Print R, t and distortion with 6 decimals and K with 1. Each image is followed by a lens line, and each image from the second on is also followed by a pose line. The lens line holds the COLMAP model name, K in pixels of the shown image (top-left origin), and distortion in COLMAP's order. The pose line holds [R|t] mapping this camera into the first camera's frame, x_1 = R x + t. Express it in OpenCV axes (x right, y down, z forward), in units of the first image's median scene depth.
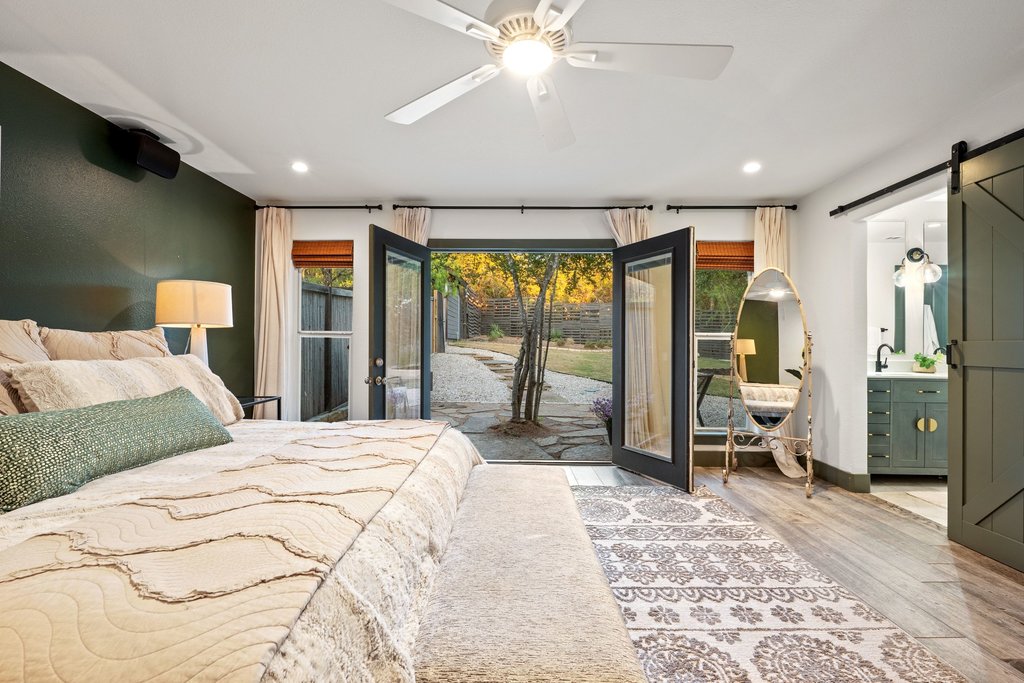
lens RADIAL K [[485.4, 0, 516.3], [0, 485.4, 343.2], [0, 0, 1]] dist [-0.001553, -0.000137]
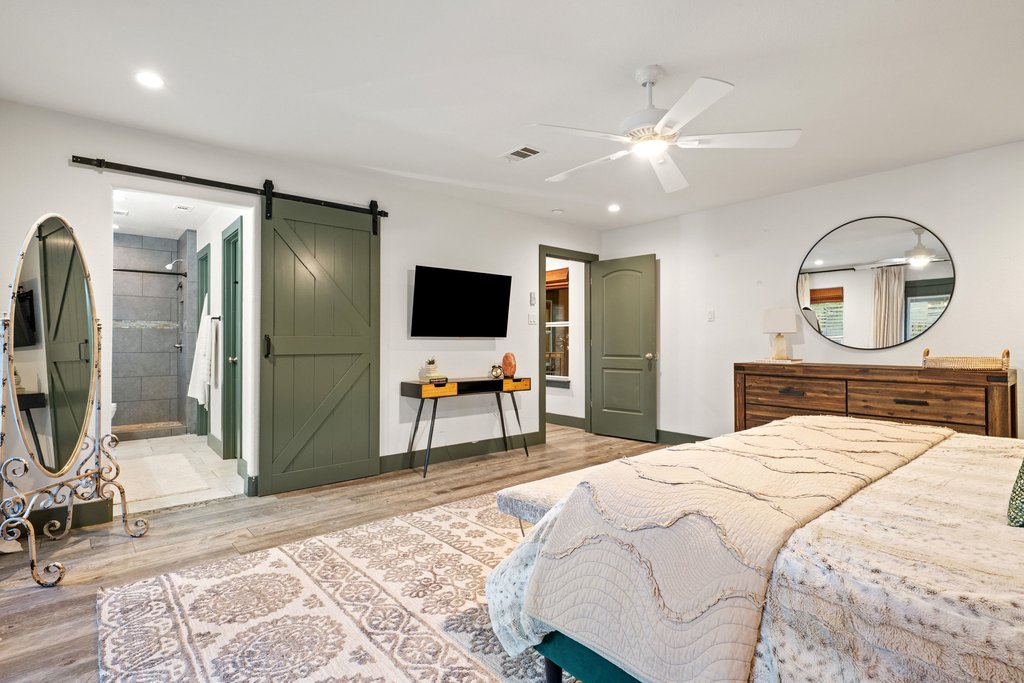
lens RADIAL K [[485.4, 0, 516.3], [0, 485.4, 343.2], [0, 0, 1]] dist [-0.001553, -0.000137]
pose [[-0.674751, -0.003955, 0.738035, -0.474173], [-0.008695, 0.999959, -0.002590, 0.008534], [-0.737994, -0.008165, -0.674758, 1.386052]]
